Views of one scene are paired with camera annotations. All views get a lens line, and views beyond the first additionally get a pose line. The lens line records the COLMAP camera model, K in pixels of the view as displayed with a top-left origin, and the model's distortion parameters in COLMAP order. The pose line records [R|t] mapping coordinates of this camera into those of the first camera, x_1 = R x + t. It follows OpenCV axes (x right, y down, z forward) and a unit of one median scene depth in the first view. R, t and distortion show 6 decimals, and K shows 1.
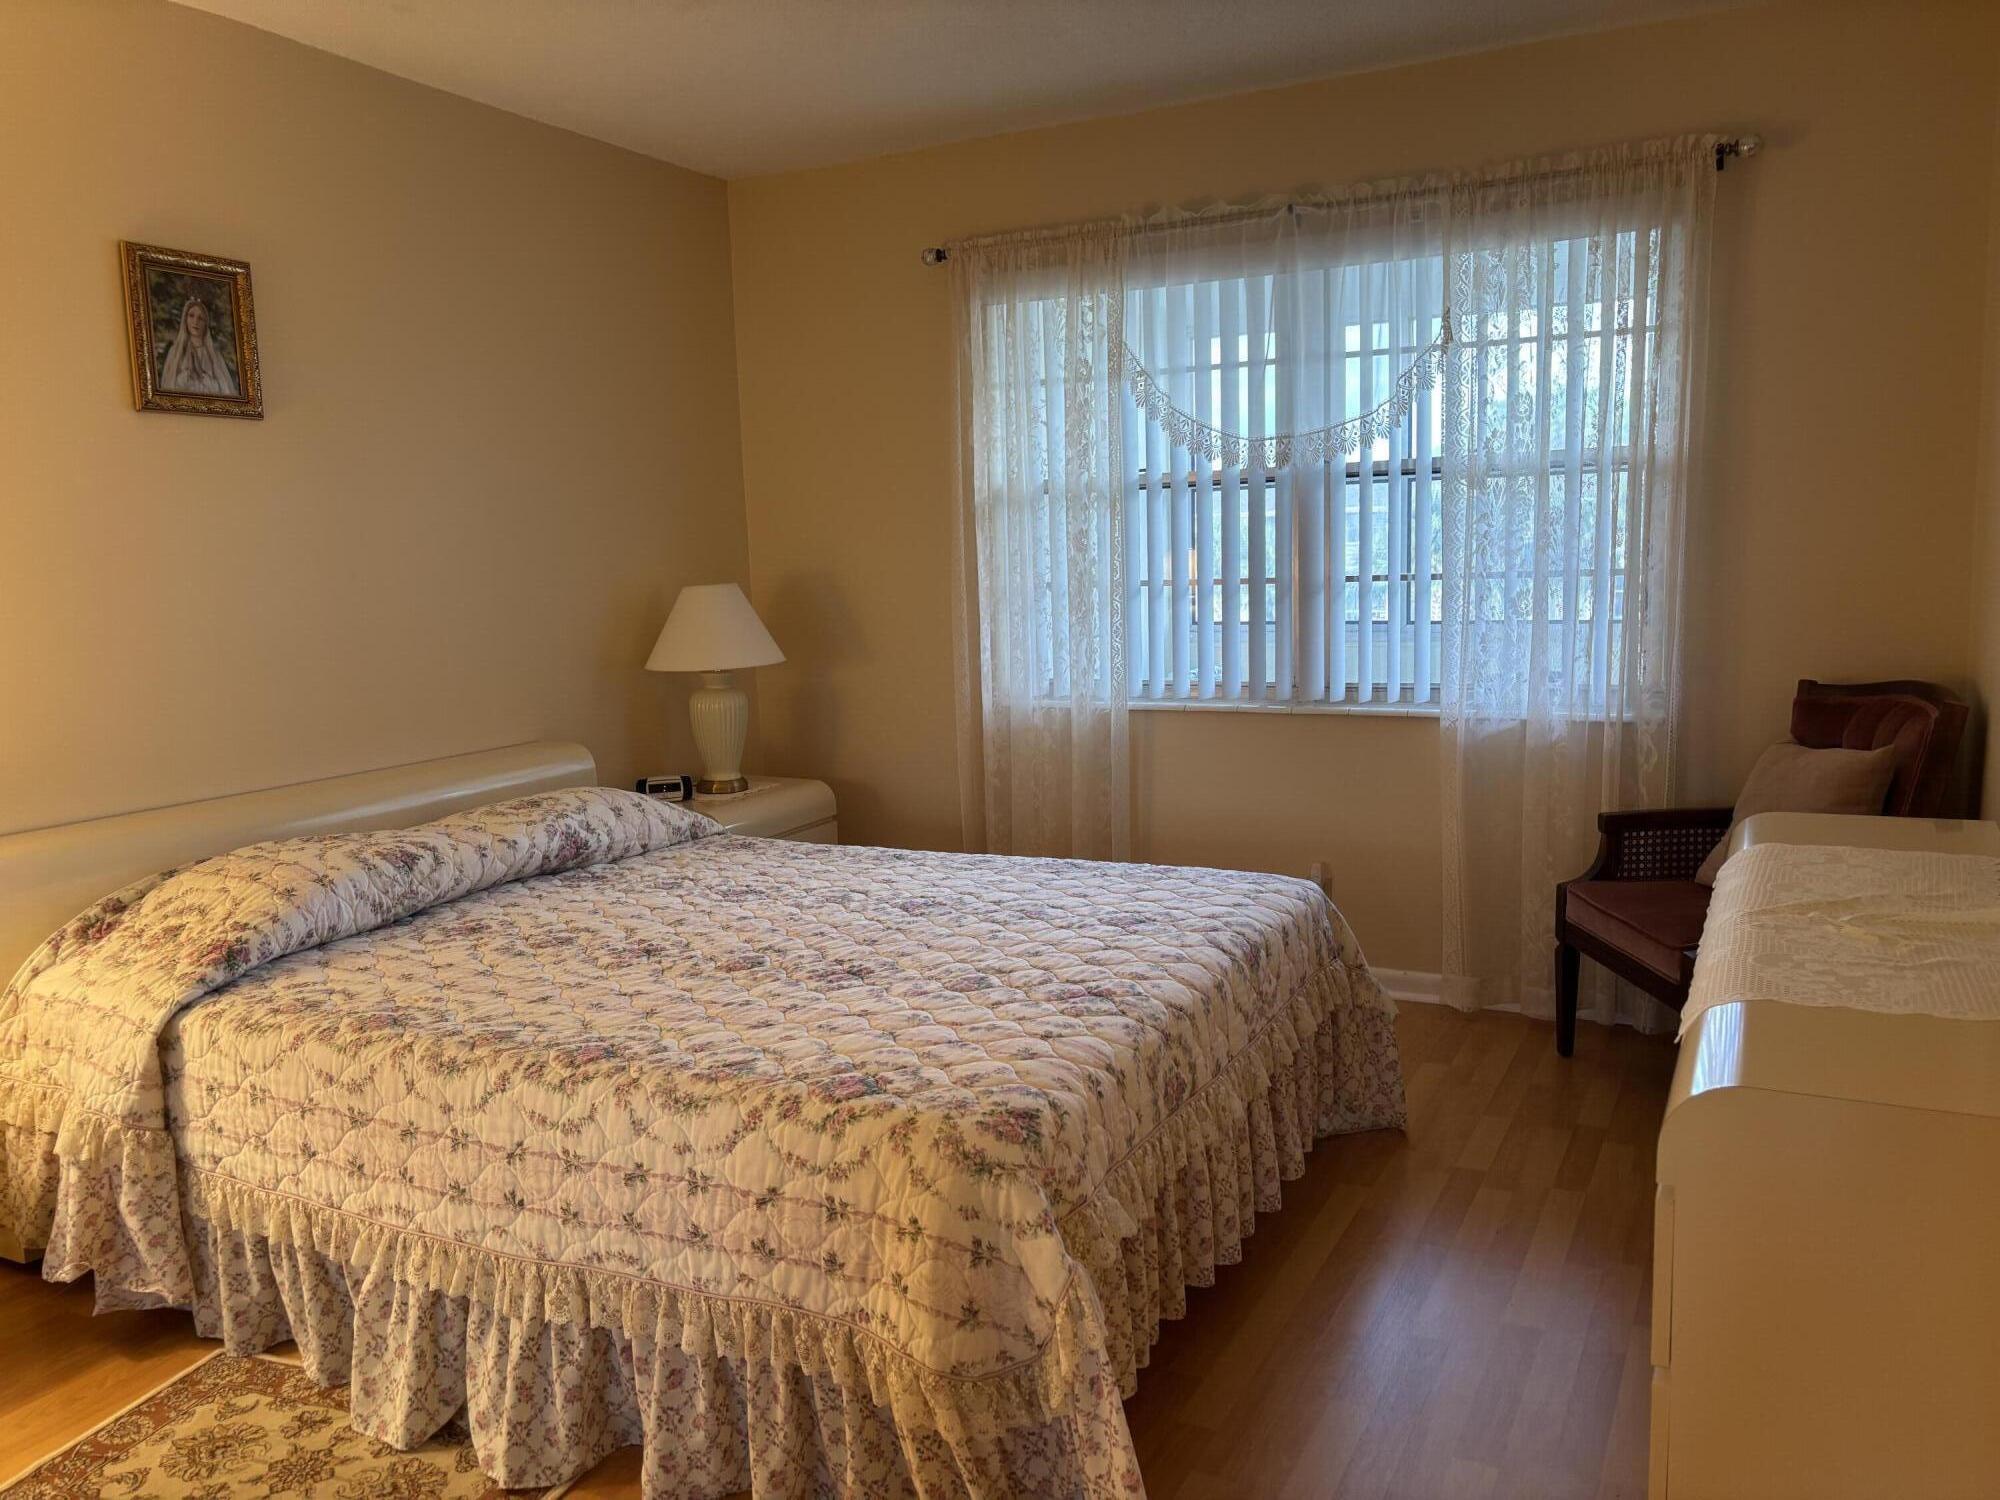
lens RADIAL K [[1513.8, 0, 1011.9], [0, 1513.8, 730.6], [0, 0, 1]] dist [0.037077, -0.046410]
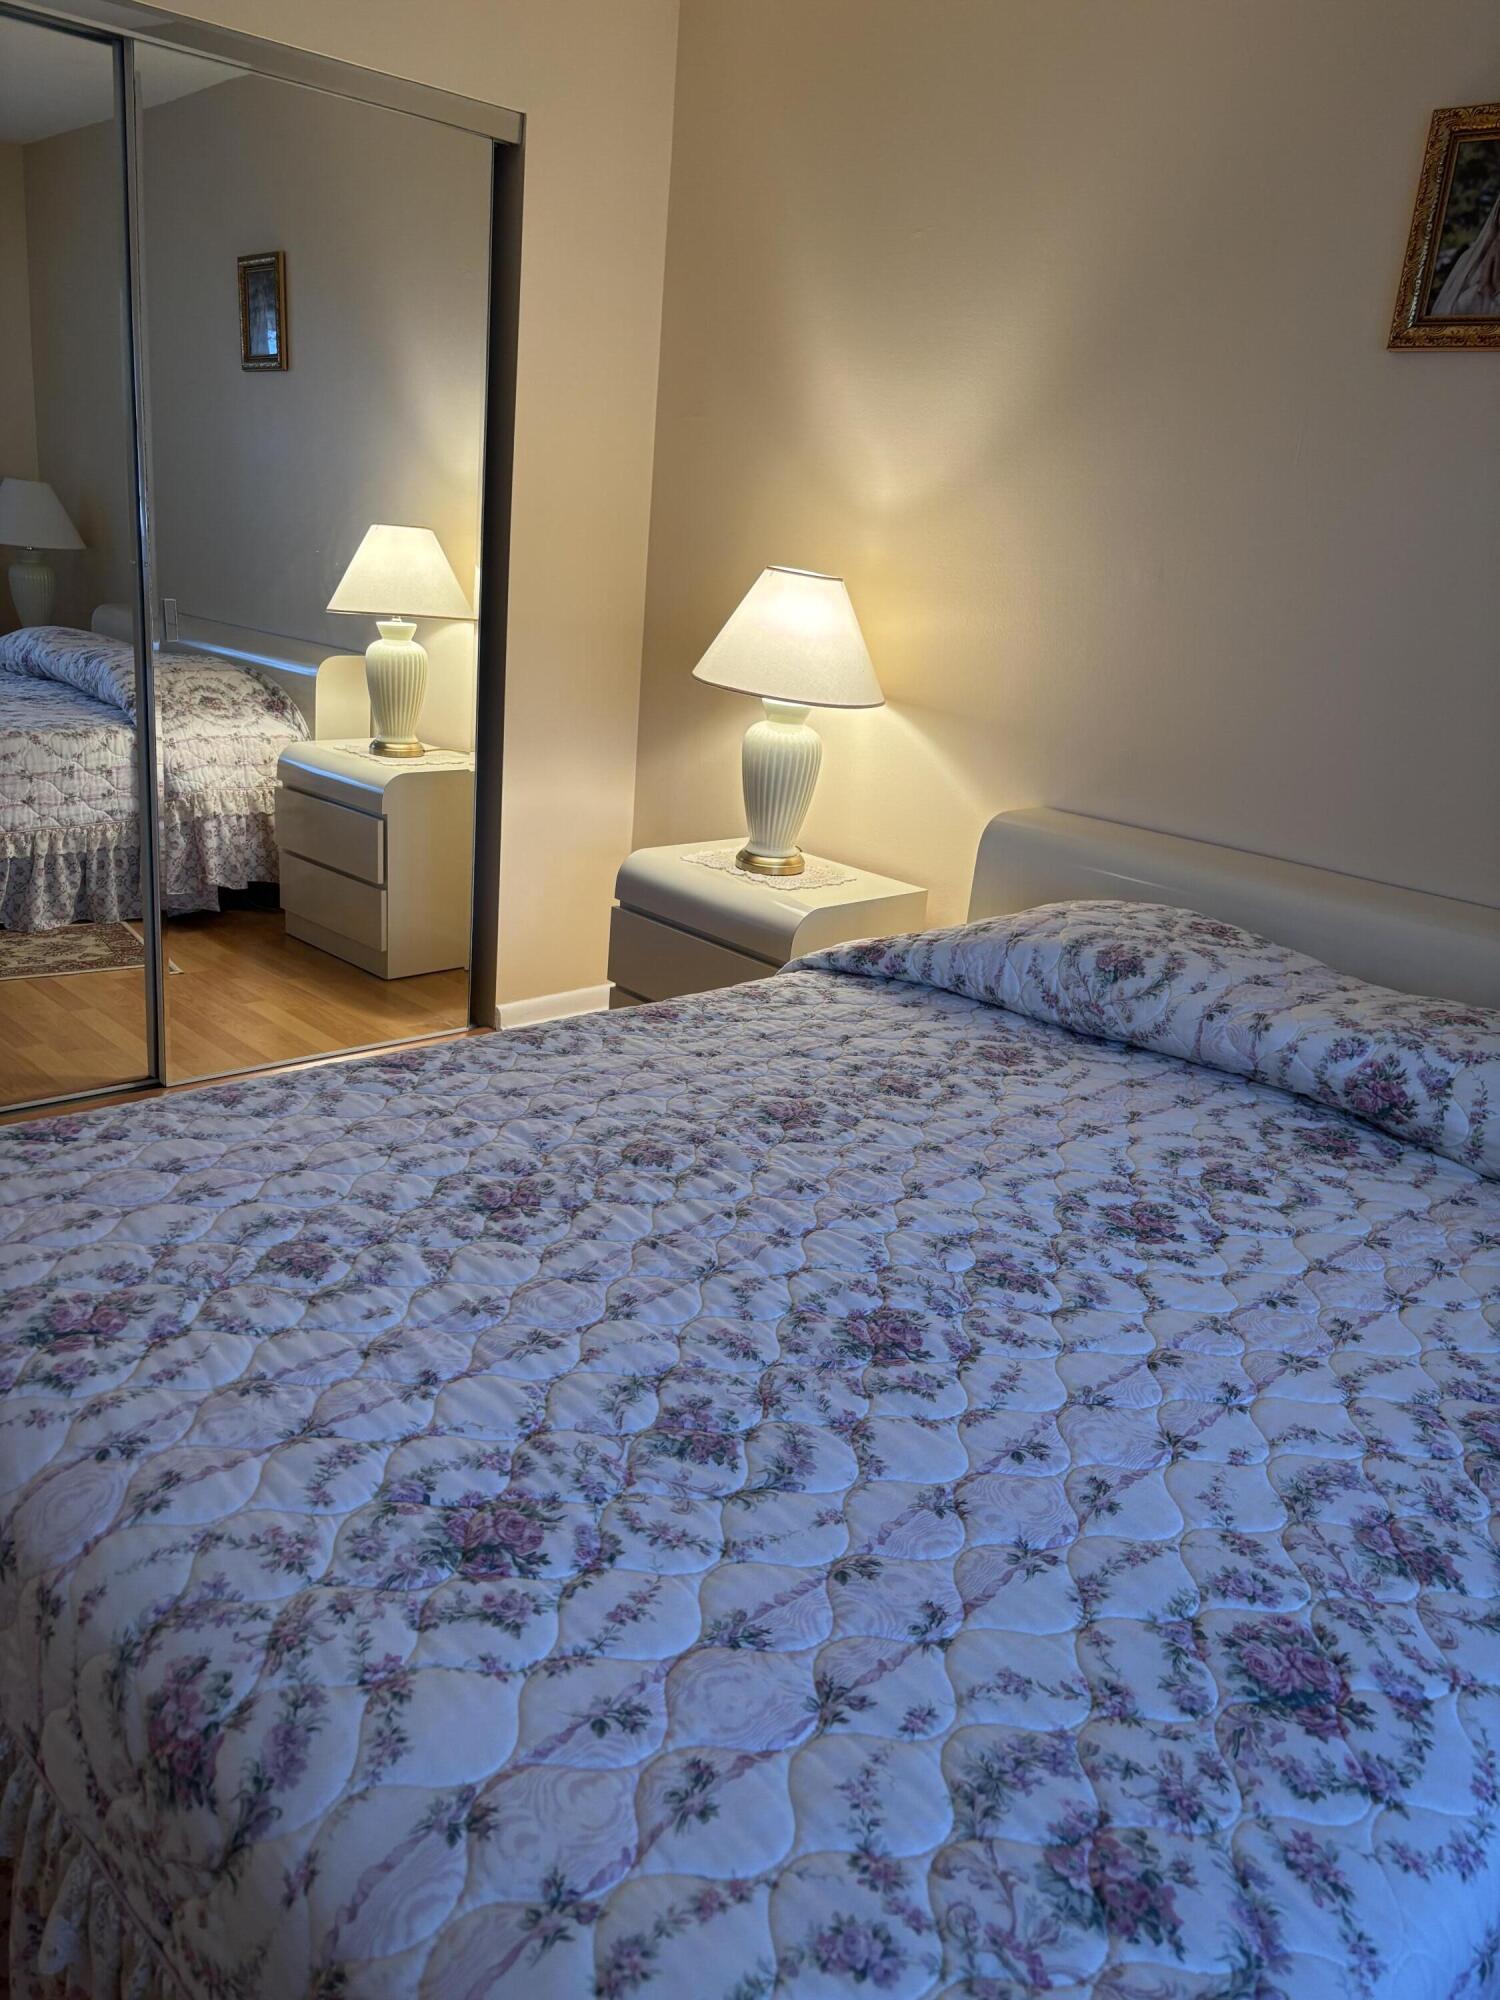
lens RADIAL K [[1513.8, 0, 750.0], [0, 1513.8, 1000.0], [0, 0, 1]] dist [0.037077, -0.046410]
pose [[-0.331412, 0.279531, -0.901126, 0.312252], [-0.189365, 0.915960, 0.353776, -0.120763], [0.924287, 0.287888, -0.250627, 0.982529]]
